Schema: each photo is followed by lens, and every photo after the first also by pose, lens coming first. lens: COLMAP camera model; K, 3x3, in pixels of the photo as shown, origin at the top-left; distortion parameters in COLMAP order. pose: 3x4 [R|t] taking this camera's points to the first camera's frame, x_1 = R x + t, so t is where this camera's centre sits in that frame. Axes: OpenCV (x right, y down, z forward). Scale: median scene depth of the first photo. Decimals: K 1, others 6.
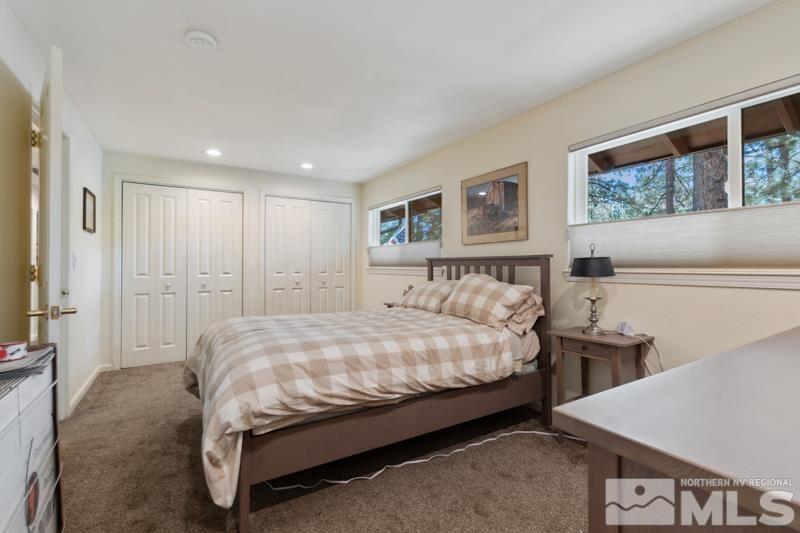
lens RADIAL K [[345.7, 0, 402.6], [0, 345.7, 267.1], [0, 0, 1]] dist [0.008393, -0.000672]
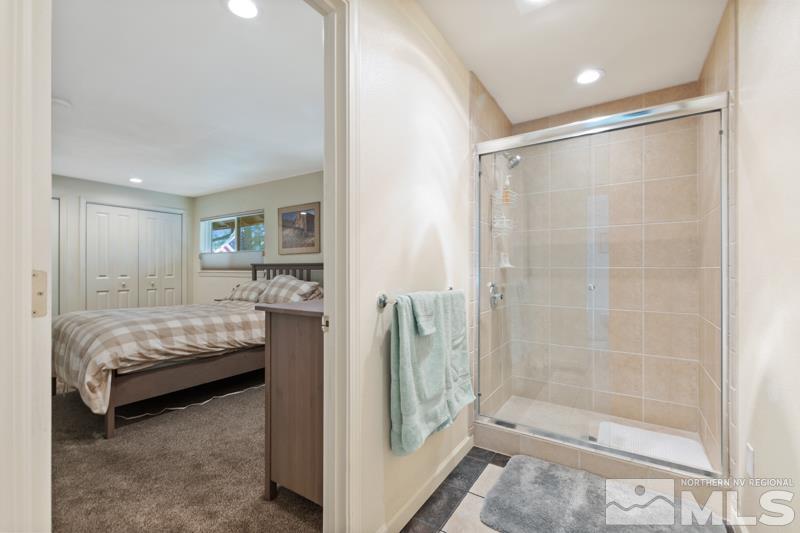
lens RADIAL K [[345.7, 0, 402.6], [0, 345.7, 267.1], [0, 0, 1]] dist [0.008393, -0.000672]
pose [[0.907881, 0.002365, 0.419222, 0.055971], [0.002217, 0.999943, -0.010443, 0.002855], [-0.419223, 0.010411, 0.907824, -0.618787]]
